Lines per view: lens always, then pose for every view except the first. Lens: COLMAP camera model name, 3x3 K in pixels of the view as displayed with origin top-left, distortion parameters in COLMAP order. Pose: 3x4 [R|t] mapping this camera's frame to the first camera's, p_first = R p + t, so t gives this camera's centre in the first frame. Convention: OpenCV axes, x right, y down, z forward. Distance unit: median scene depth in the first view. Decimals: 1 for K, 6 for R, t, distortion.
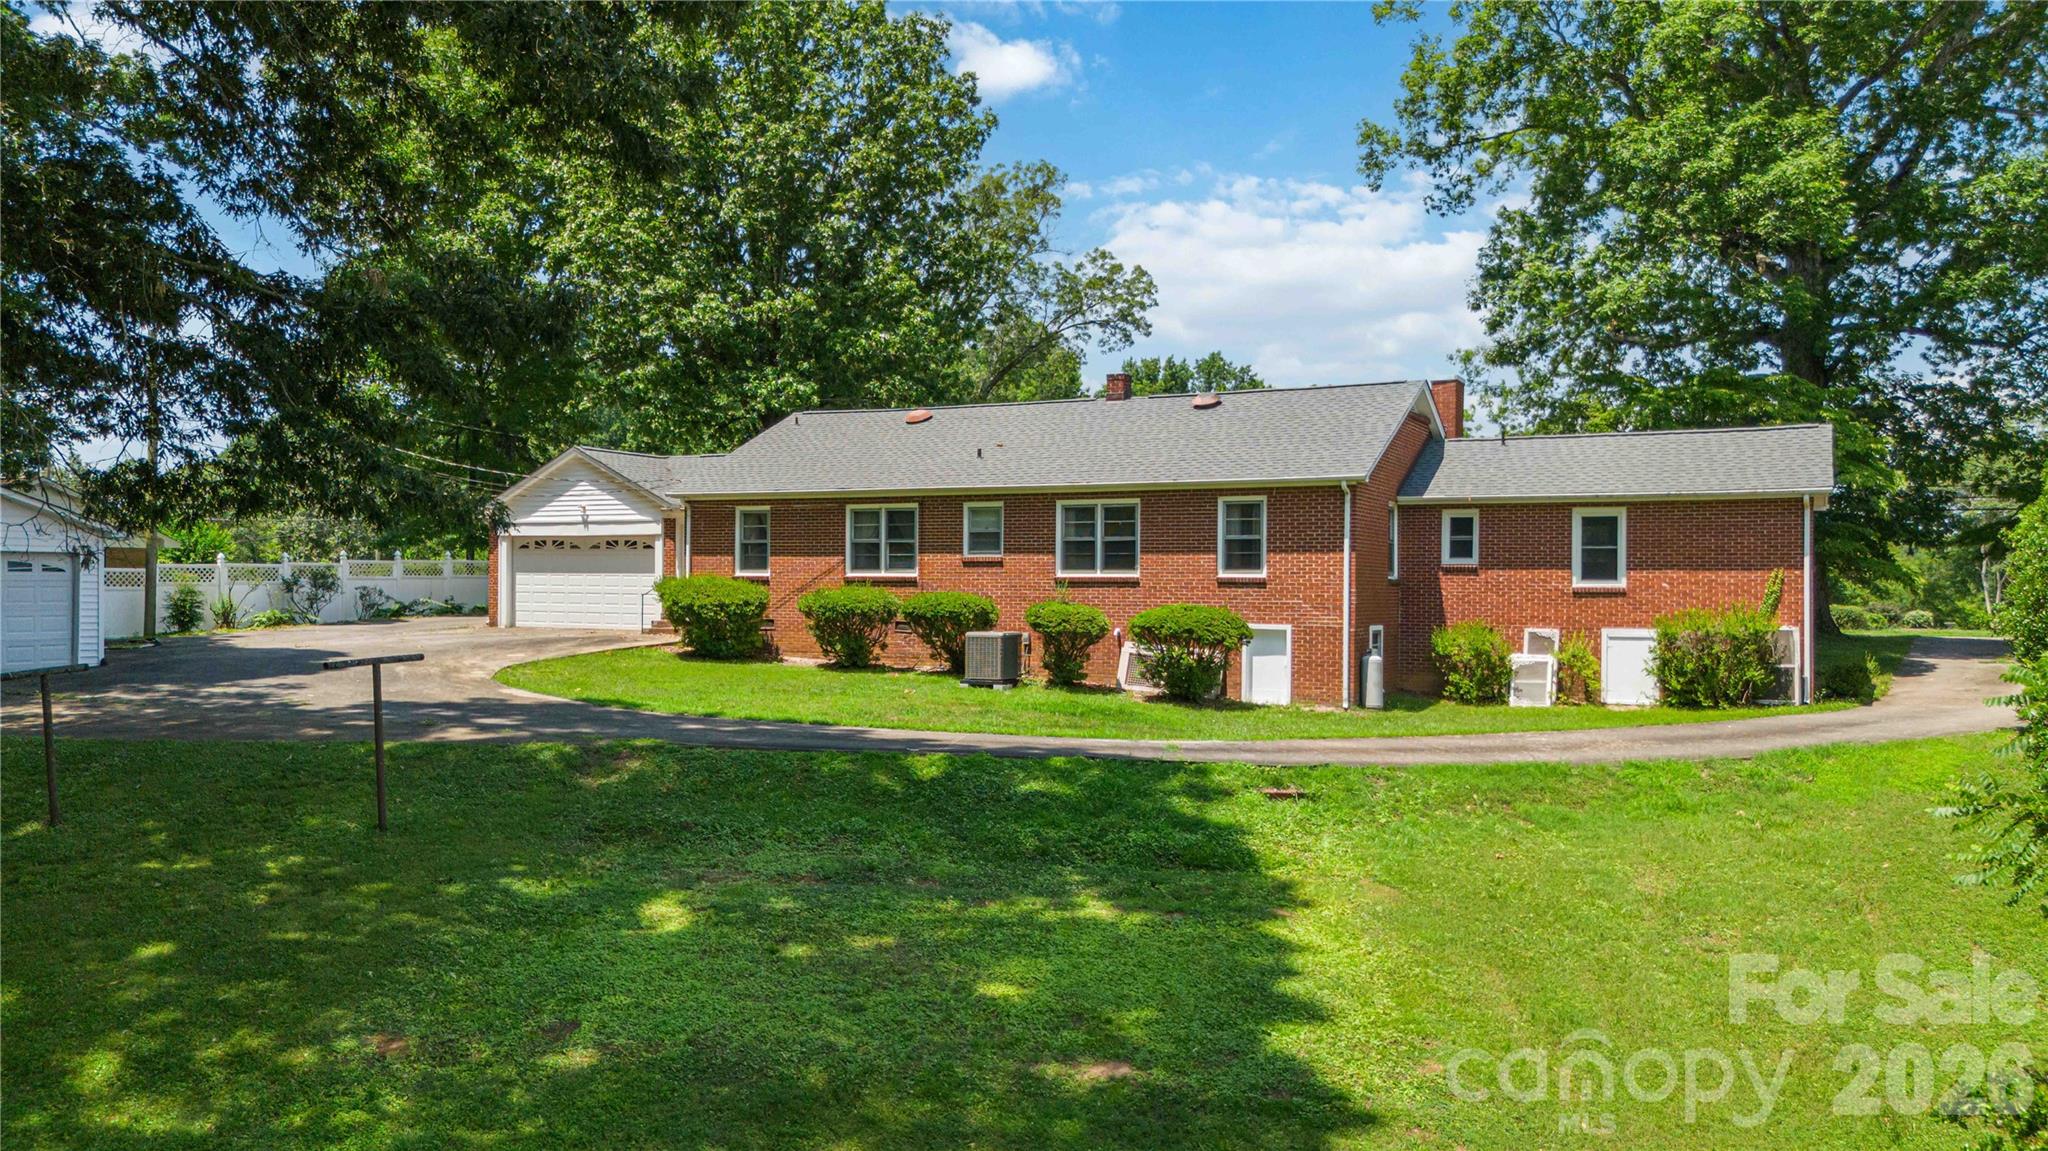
lens RADIAL K [[1515.9, 0, 1014.3], [0, 1515.9, 582.2], [0, 0, 1]] dist [0.039225, -0.006043]
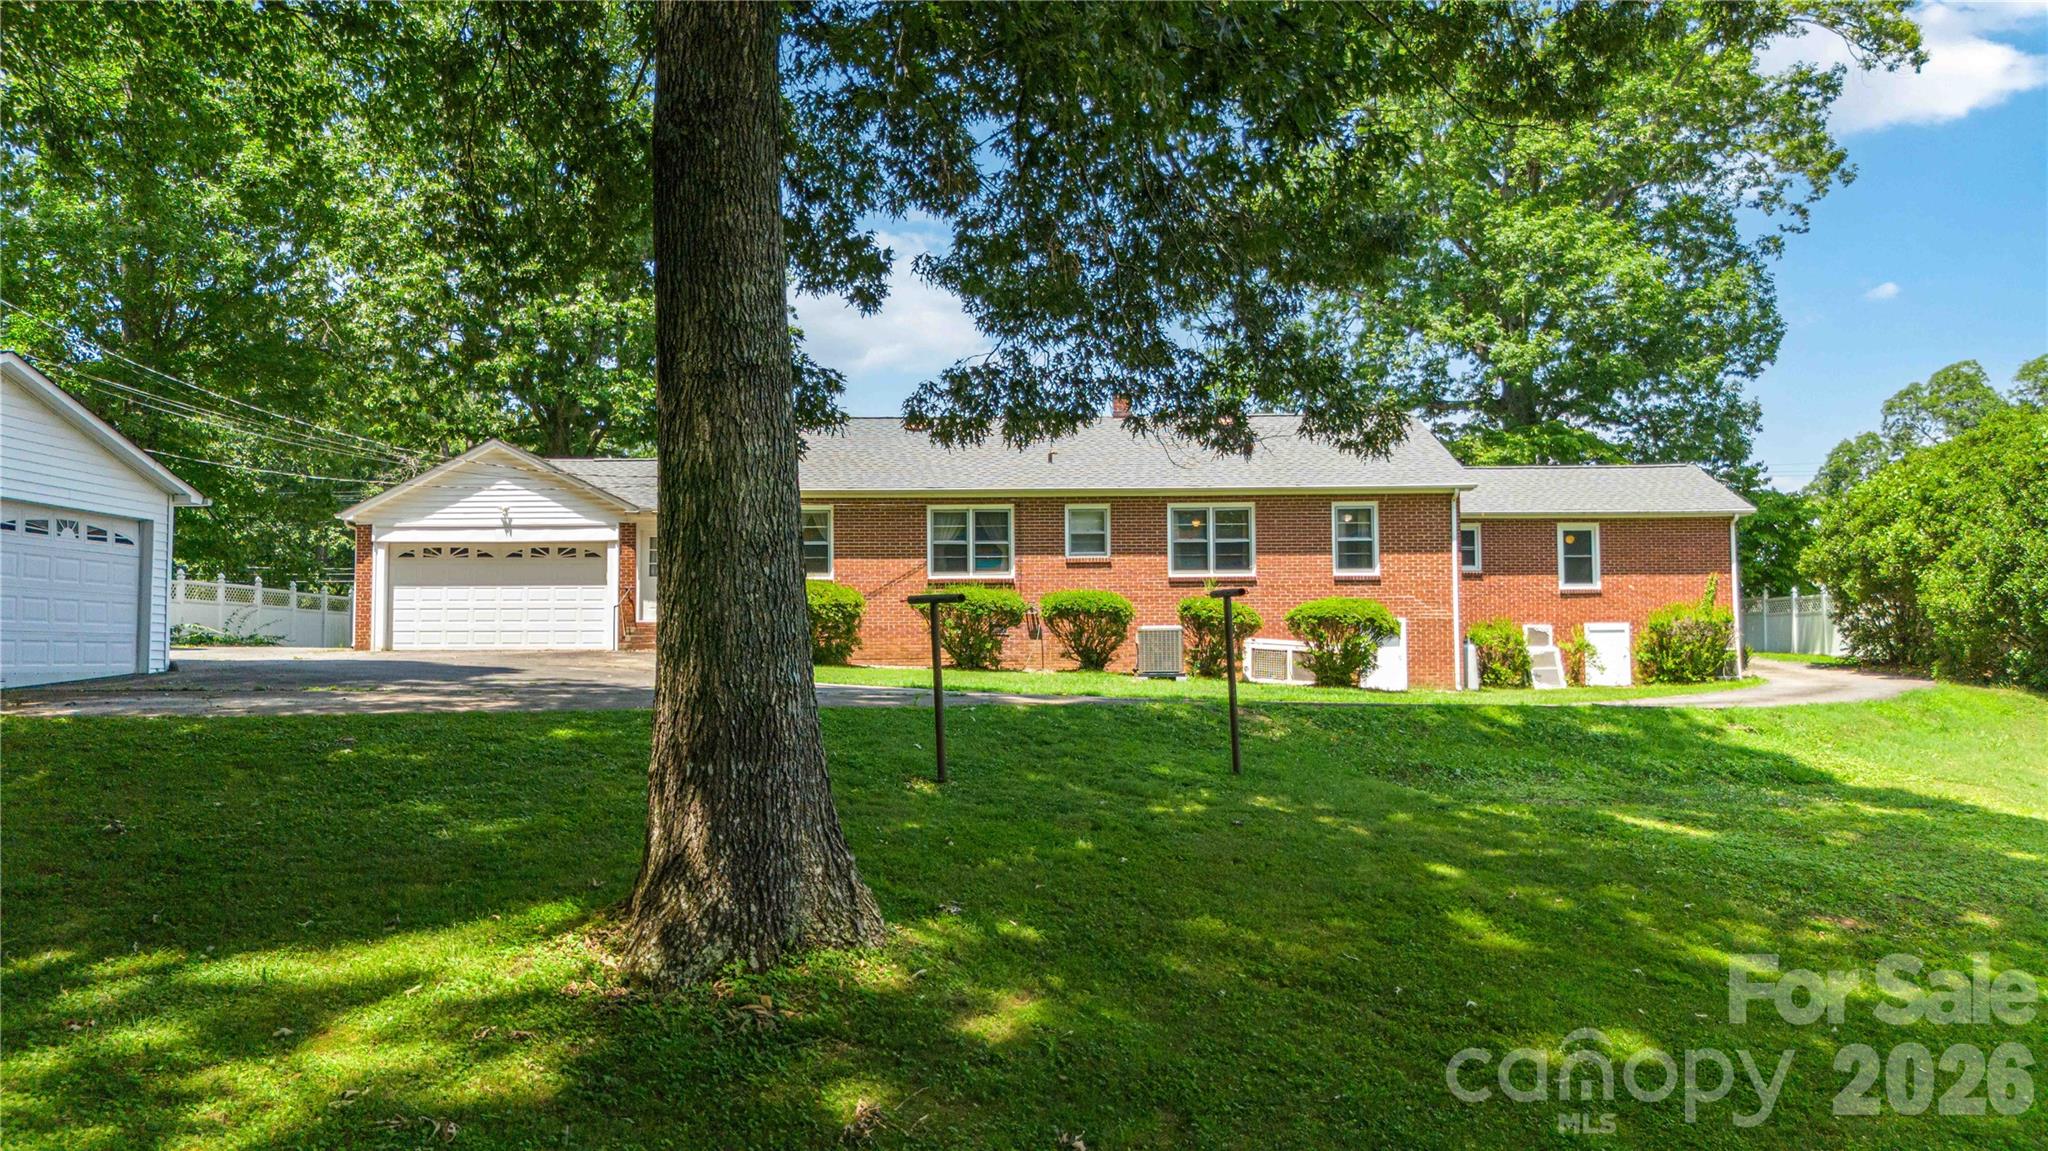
lens RADIAL K [[1515.9, 0, 1014.3], [0, 1515.9, 582.2], [0, 0, 1]] dist [0.039225, -0.006043]
pose [[0.892841, 0.011912, 0.450215, -0.537348], [0.012266, 0.998636, -0.050749, 0.051620], [-0.450205, 0.050833, 0.891477, 0.128278]]
